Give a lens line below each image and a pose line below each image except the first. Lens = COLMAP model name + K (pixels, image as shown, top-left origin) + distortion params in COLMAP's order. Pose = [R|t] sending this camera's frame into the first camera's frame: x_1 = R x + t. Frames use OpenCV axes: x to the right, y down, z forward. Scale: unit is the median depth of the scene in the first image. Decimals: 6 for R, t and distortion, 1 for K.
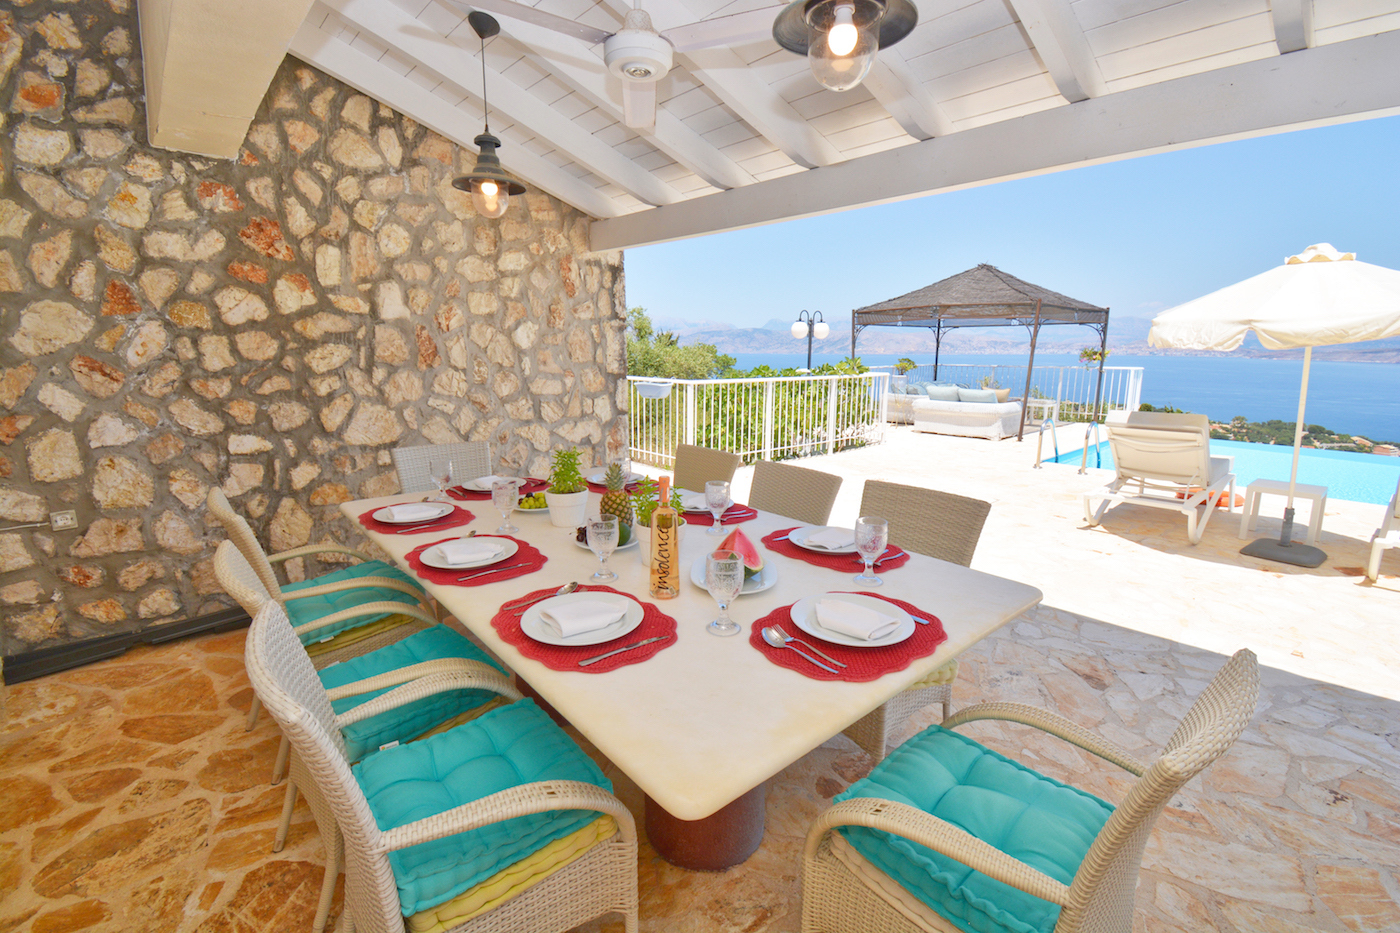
lens RADIAL K [[620.4, 0, 700.8], [0, 620.4, 462.0], [0, 0, 1]] dist [0.008836, -0.019053]
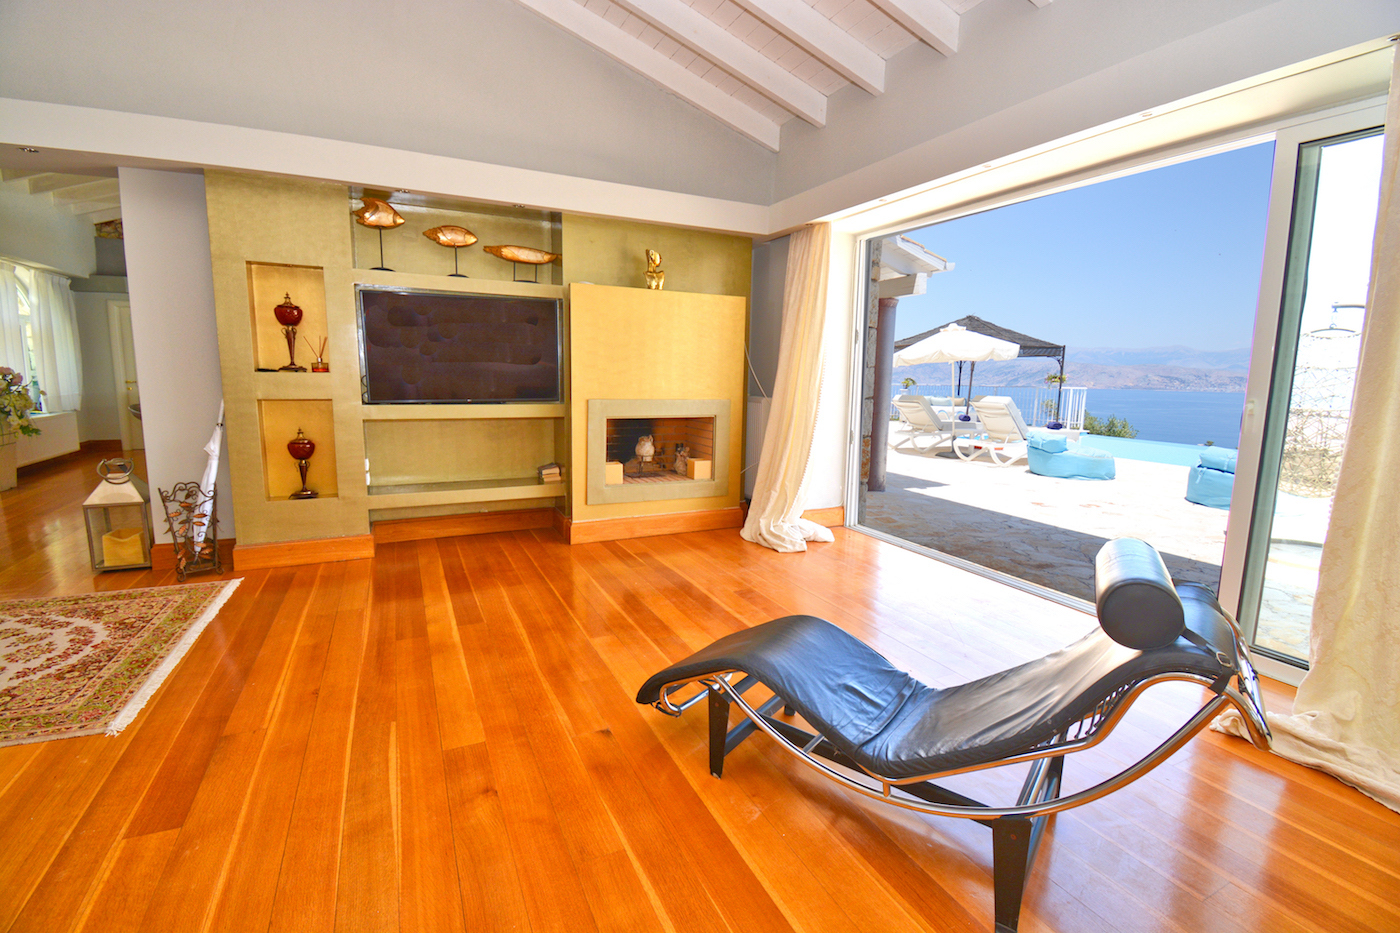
lens RADIAL K [[620.4, 0, 703.1], [0, 620.4, 466.9], [0, 0, 1]] dist [0.008836, -0.019053]
pose [[0.963501, 0.055303, -0.261931, 0.247422], [-0.065300, 0.997426, -0.029612, 0.123128], [0.259619, 0.045635, 0.964632, -0.566041]]
